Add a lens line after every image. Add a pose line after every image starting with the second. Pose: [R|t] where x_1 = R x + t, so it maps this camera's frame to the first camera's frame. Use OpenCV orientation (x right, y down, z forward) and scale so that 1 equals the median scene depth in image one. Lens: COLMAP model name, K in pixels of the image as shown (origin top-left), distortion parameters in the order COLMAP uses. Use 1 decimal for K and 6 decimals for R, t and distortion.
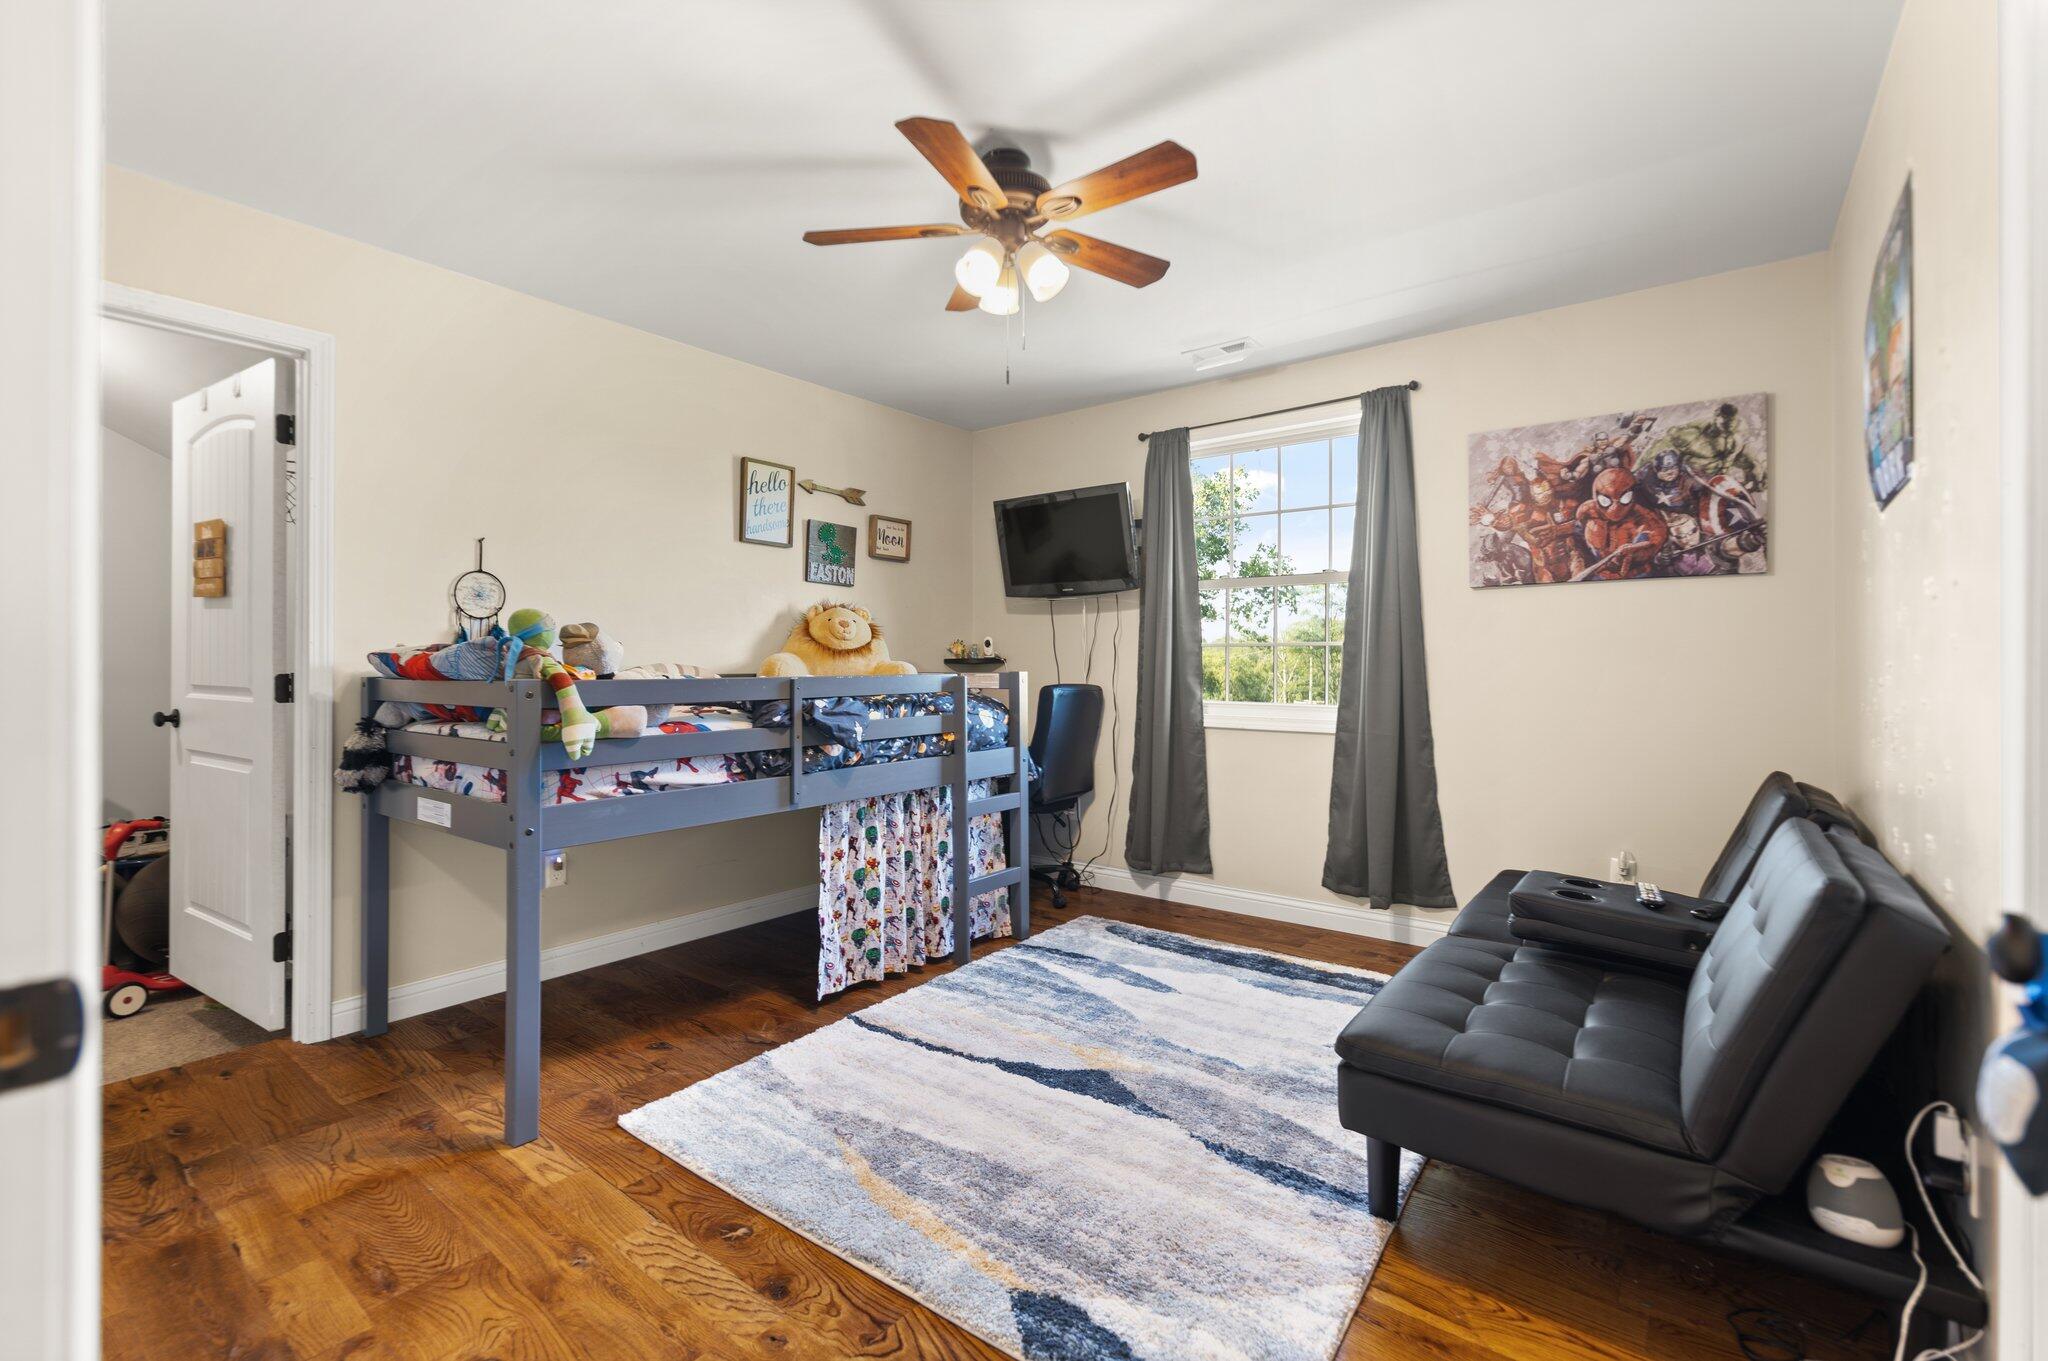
lens RADIAL K [[892.6, 0, 1019.8], [0, 892.6, 660.7], [0, 0, 1]] dist [0.000015, -0.000084]
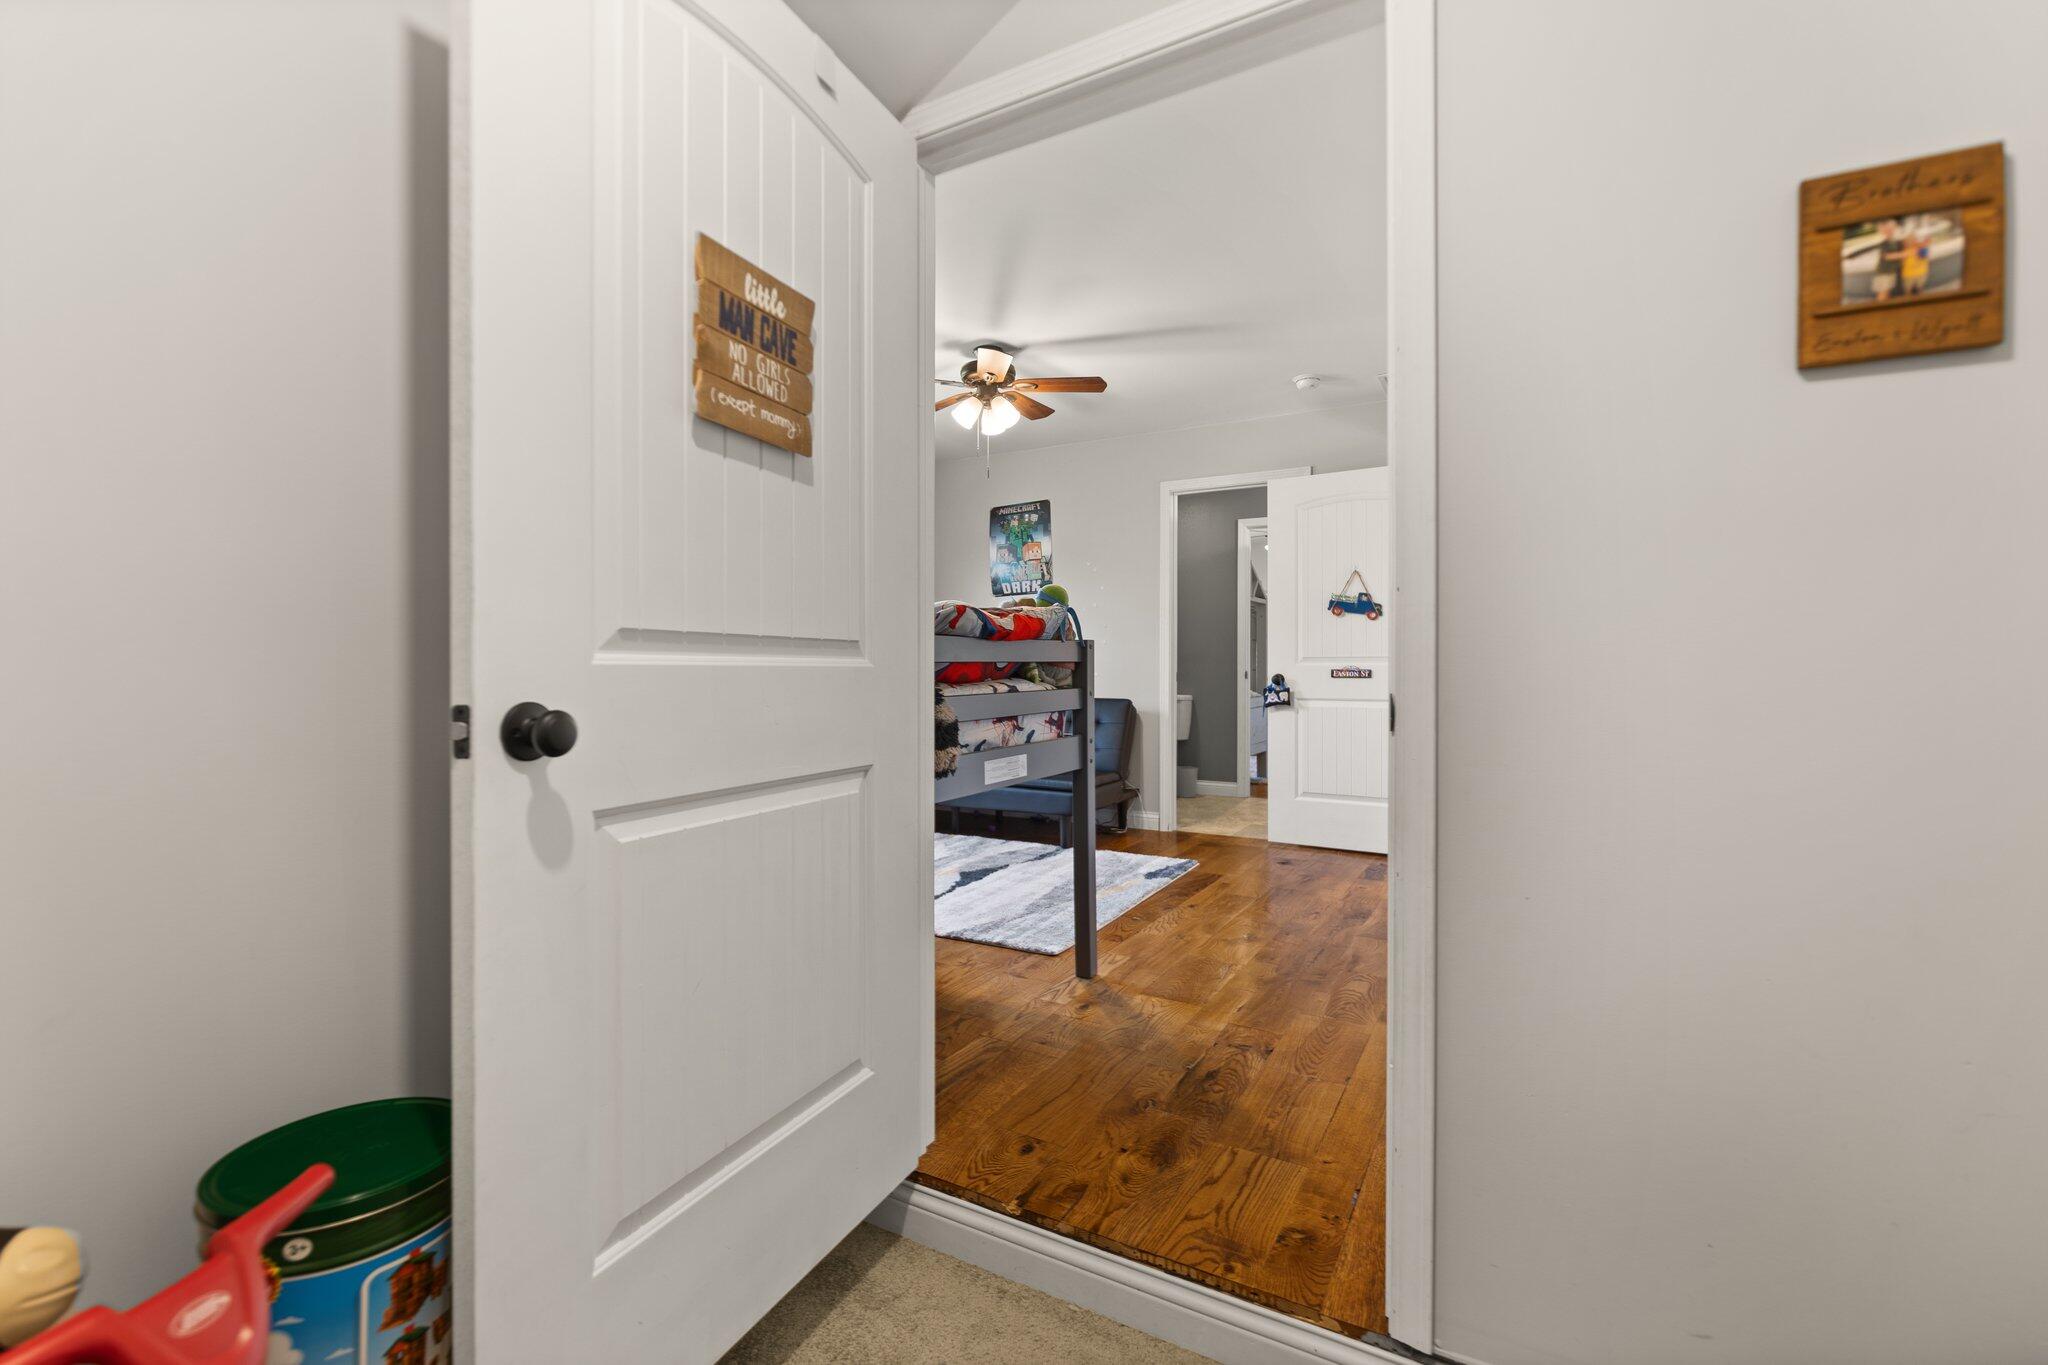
lens RADIAL K [[892.6, 0, 1019.8], [0, 892.6, 662.7], [0, 0, 1]] dist [0.000015, -0.000084]
pose [[-0.136388, 0.001948, 0.990654, -1.681781], [-0.004882, 0.999985, -0.002638, 0.052644], [-0.990643, -0.005197, -0.136376, 1.138541]]
